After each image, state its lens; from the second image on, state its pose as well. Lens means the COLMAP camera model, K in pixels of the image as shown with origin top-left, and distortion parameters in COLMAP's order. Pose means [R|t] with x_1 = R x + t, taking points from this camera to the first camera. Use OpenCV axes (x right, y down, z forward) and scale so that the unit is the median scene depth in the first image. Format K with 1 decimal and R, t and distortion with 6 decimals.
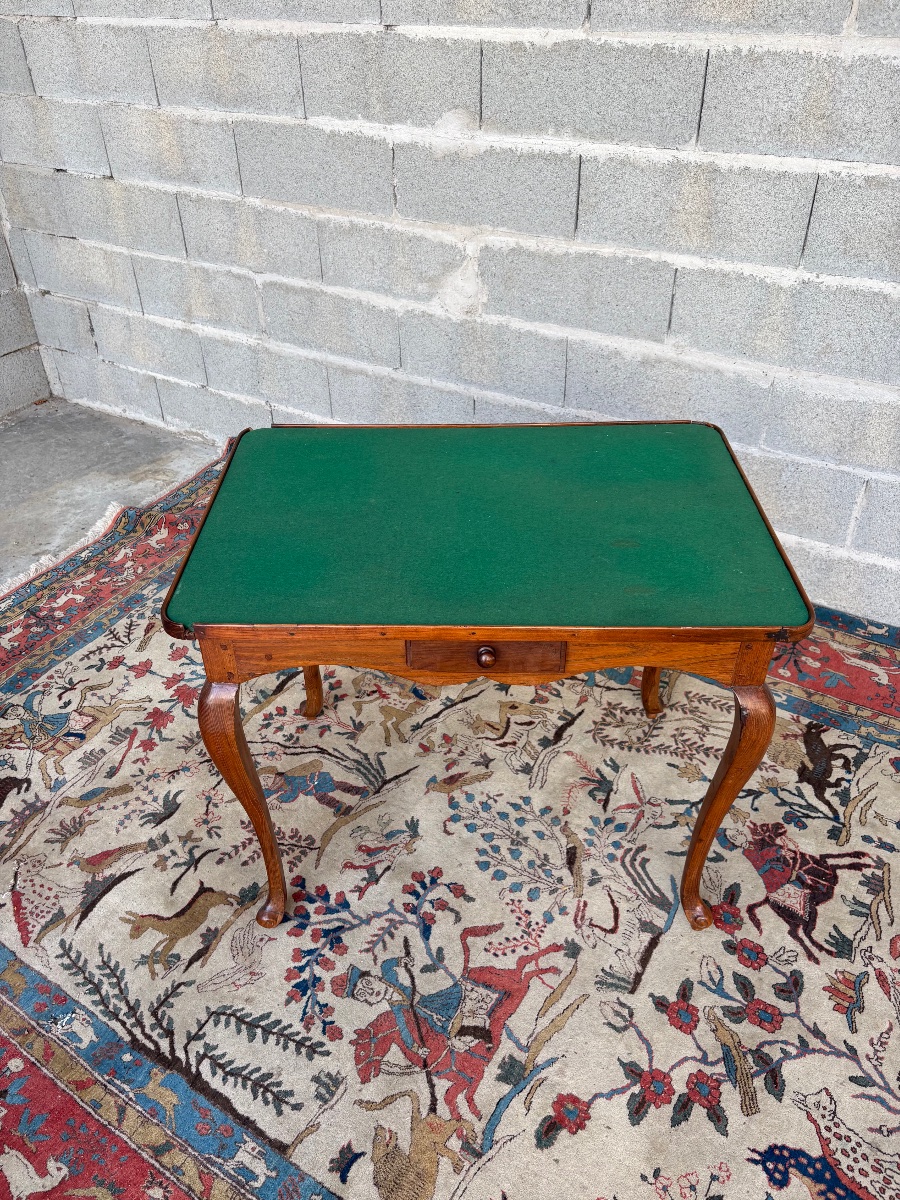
lens RADIAL K [[920.3, 0, 441.6], [0, 920.3, 599.7], [0, 0, 1]] dist [0.041224, -0.041917]
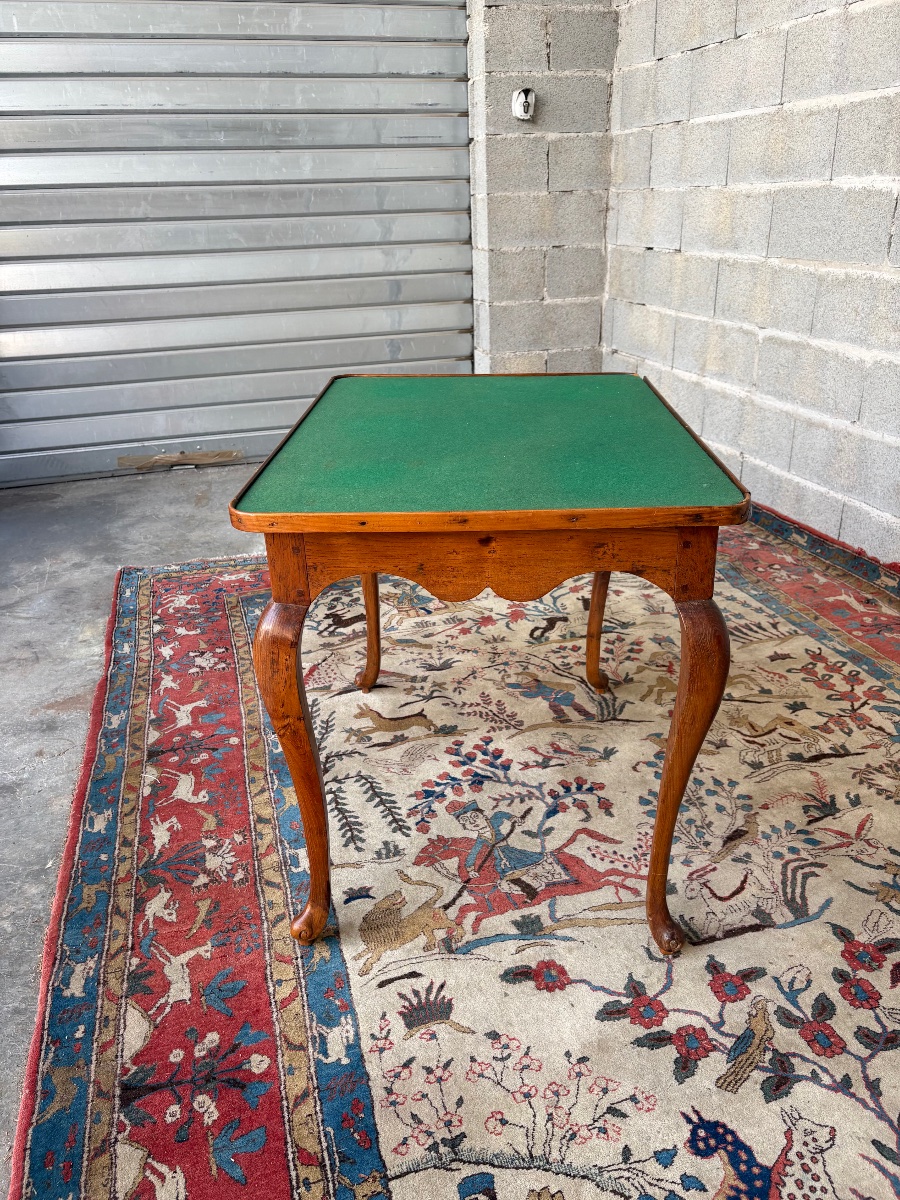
lens RADIAL K [[920.3, 0, 444.6], [0, 920.3, 597.5], [0, 0, 1]] dist [0.041224, -0.041917]
pose [[0.740731, 0.270633, -0.614878, 0.421708], [-0.393249, 0.916745, -0.070241, 0.238940], [0.544677, 0.293829, 0.785488, 0.062415]]
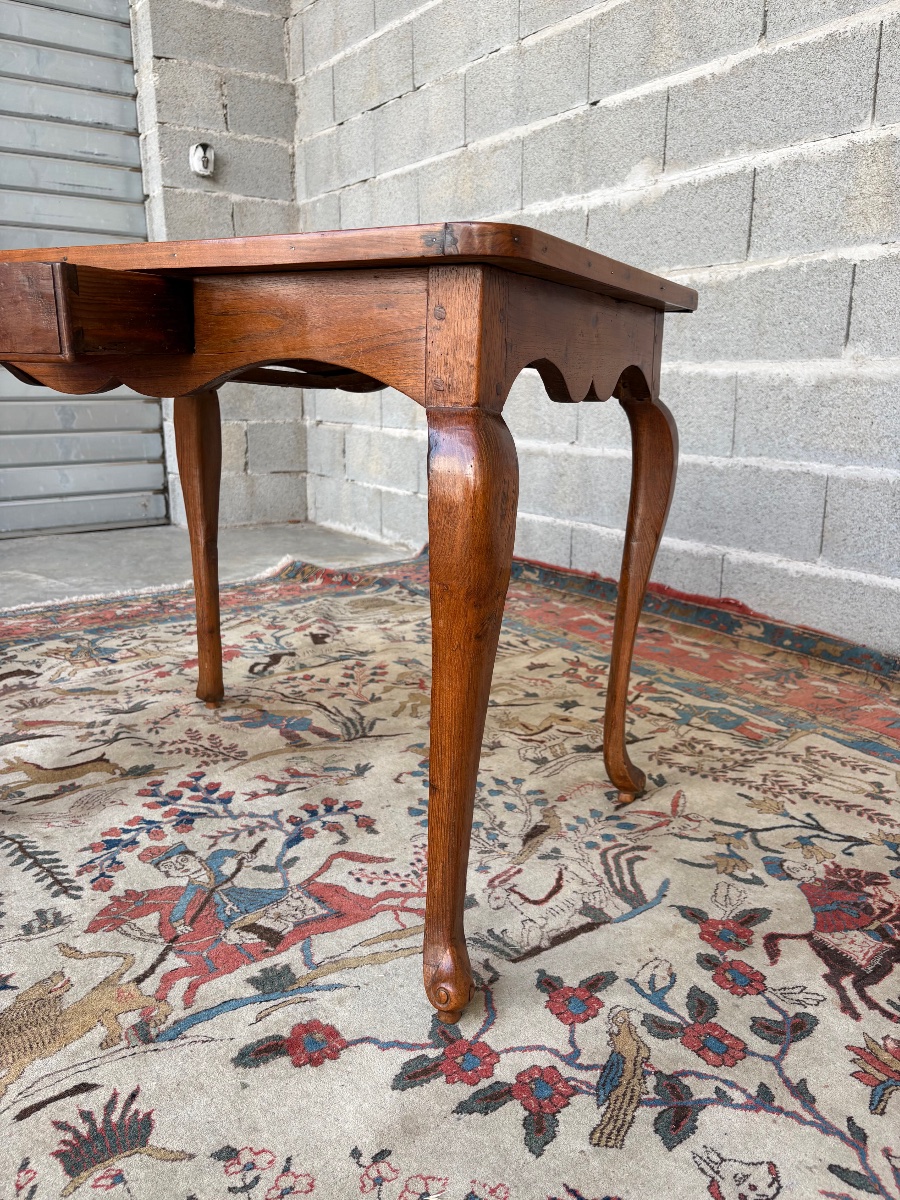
lens RADIAL K [[920.3, 0, 445.0], [0, 920.3, 600.2], [0, 0, 1]] dist [0.041224, -0.041917]
pose [[0.913004, 0.118717, -0.390294, 0.327502], [-0.260630, 0.905758, -0.334177, 0.368677], [0.313840, 0.406827, 0.857902, 0.307873]]
